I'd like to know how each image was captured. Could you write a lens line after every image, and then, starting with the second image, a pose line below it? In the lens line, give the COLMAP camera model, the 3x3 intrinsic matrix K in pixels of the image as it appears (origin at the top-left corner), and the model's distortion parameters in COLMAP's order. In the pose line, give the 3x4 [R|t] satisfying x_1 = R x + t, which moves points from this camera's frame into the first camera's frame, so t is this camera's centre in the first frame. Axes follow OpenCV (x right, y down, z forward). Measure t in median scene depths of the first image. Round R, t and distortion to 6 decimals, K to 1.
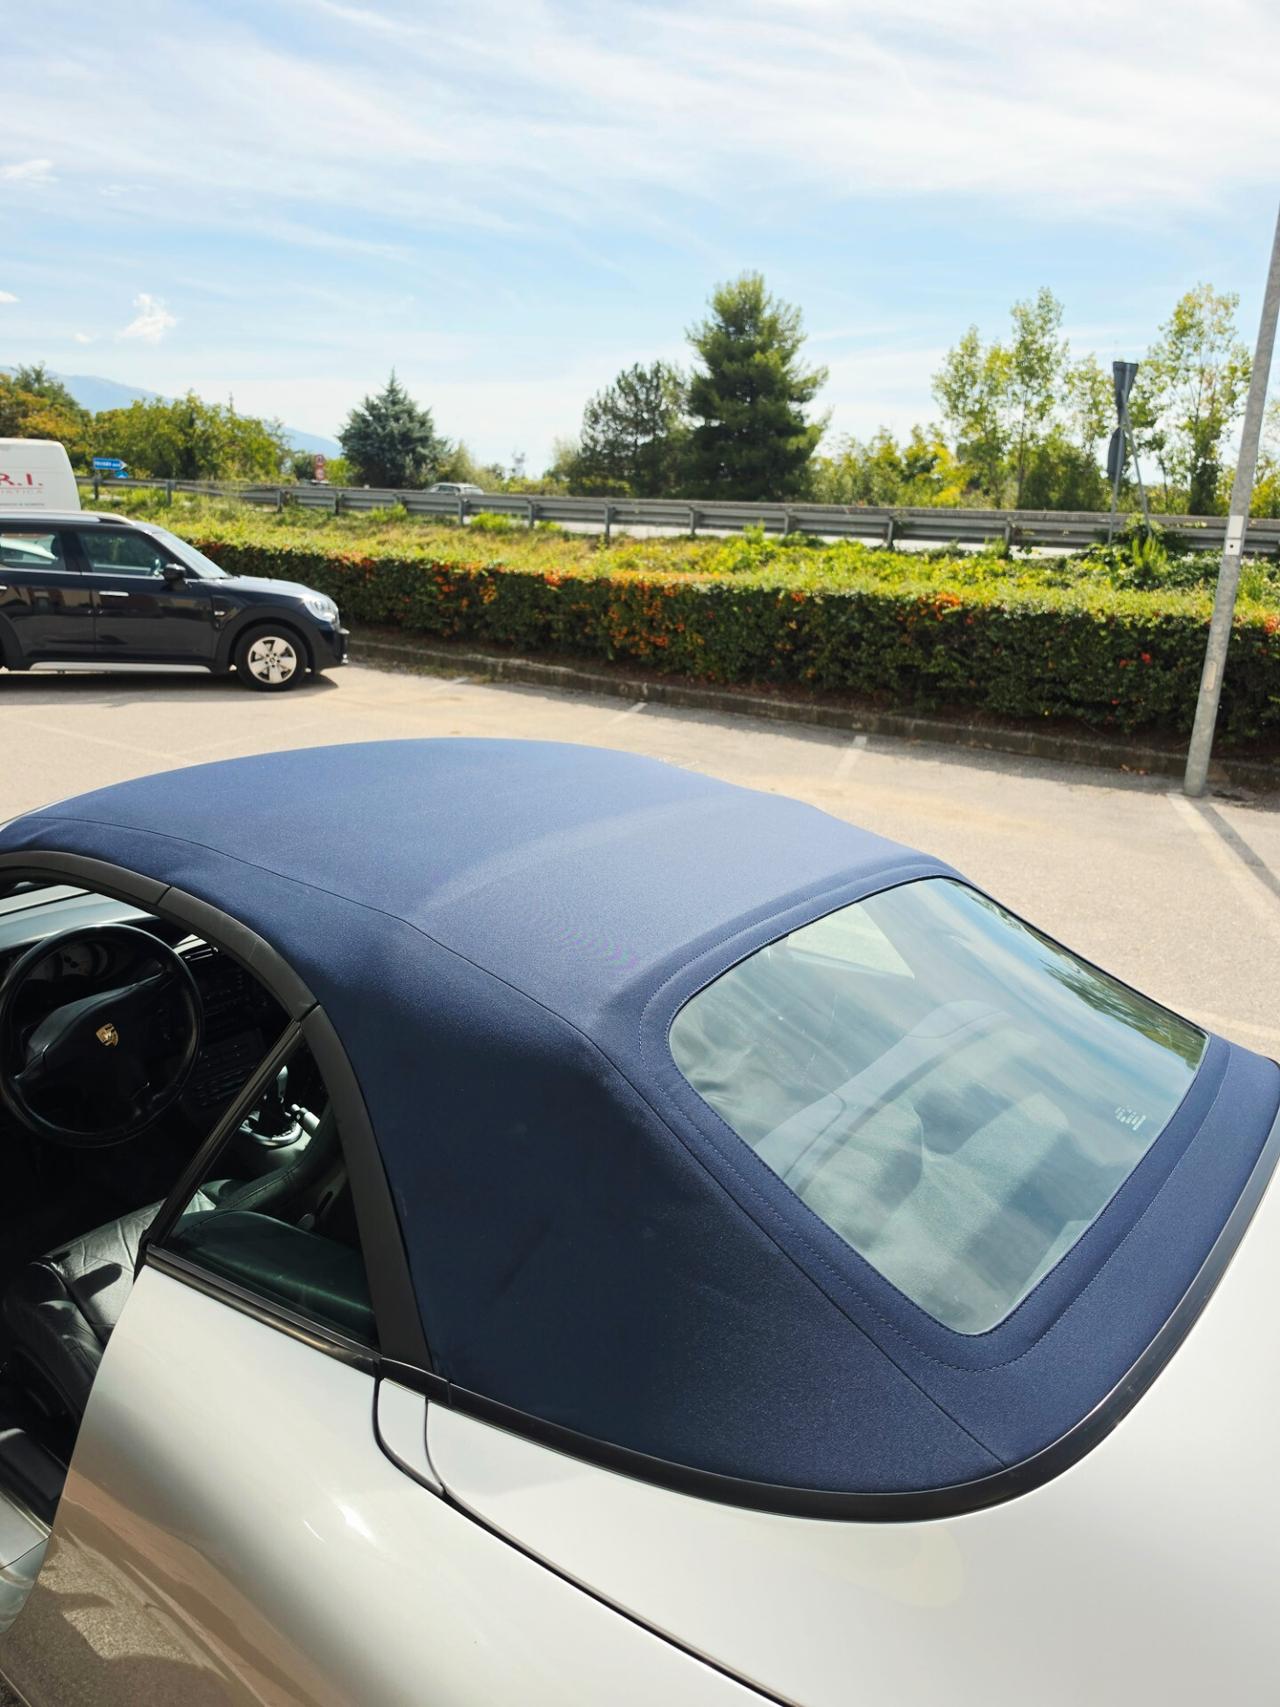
lens RADIAL K [[1175.9, 0, 646.6], [0, 1175.9, 854.2], [0, 0, 1]] dist [0.033283, -0.050819]
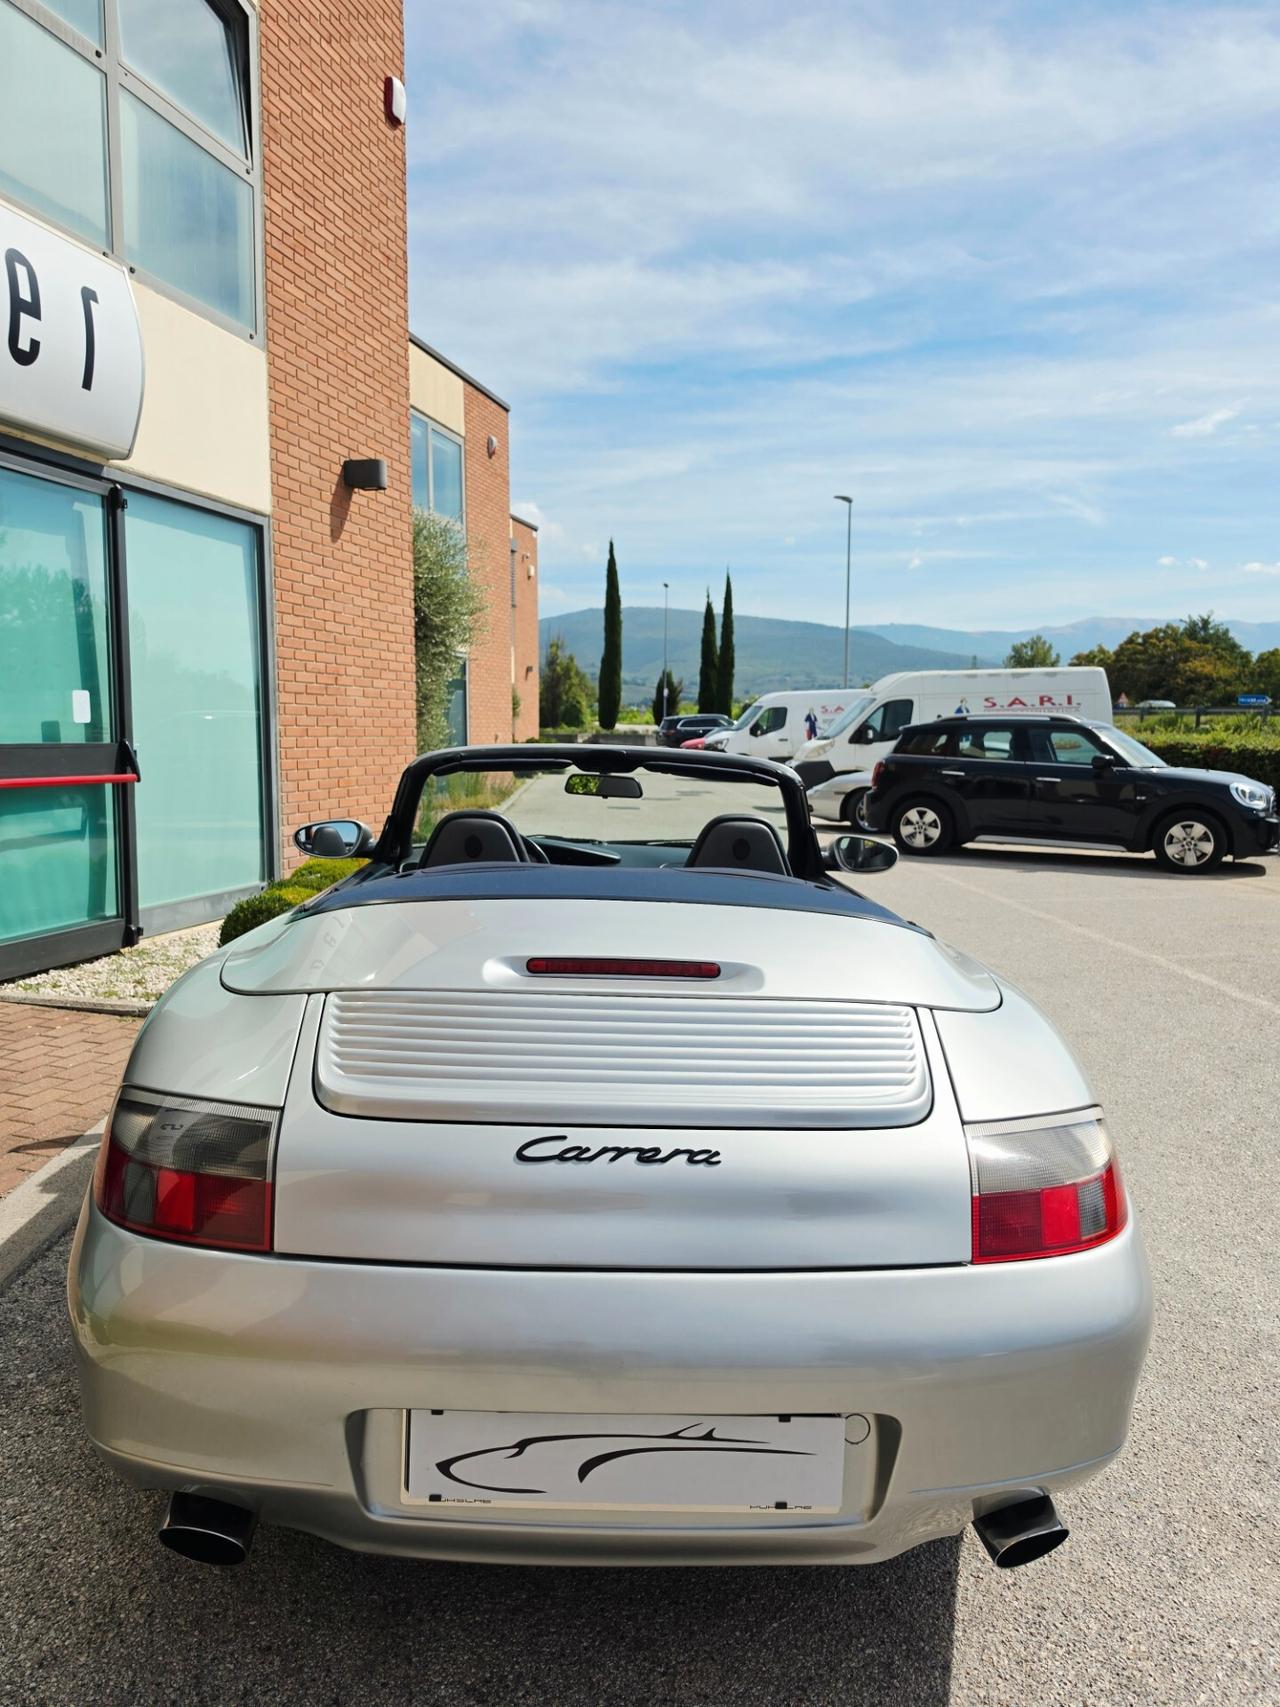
lens RADIAL K [[1175.9, 0, 638.1], [0, 1175.9, 872.3], [0, 0, 1]] dist [0.033283, -0.050819]
pose [[0.621732, 0.057336, -0.781128, 0.128707], [-0.195553, 0.977095, -0.083929, 0.027665], [0.758425, 0.204933, 0.618704, -0.002401]]
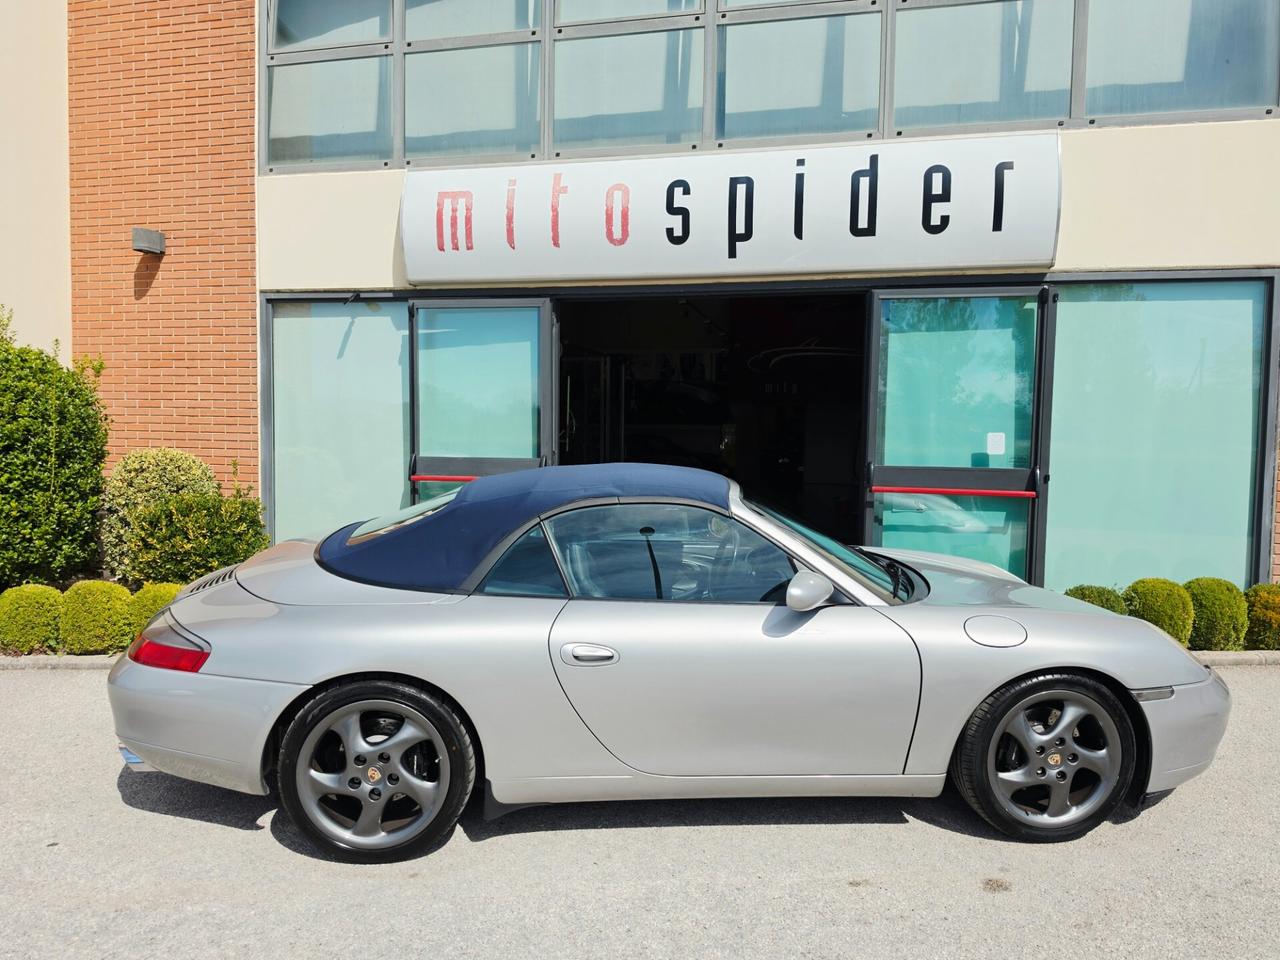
lens RADIAL K [[866.3, 0, 630.8], [0, 866.3, 512.0], [0, 0, 1]] dist [0.016218, -0.030121]
pose [[-0.768476, 0.002697, -0.639873, 0.115519], [-0.216271, 0.940048, 0.263700, -0.050436], [0.602222, 0.341033, -0.721821, 0.252830]]
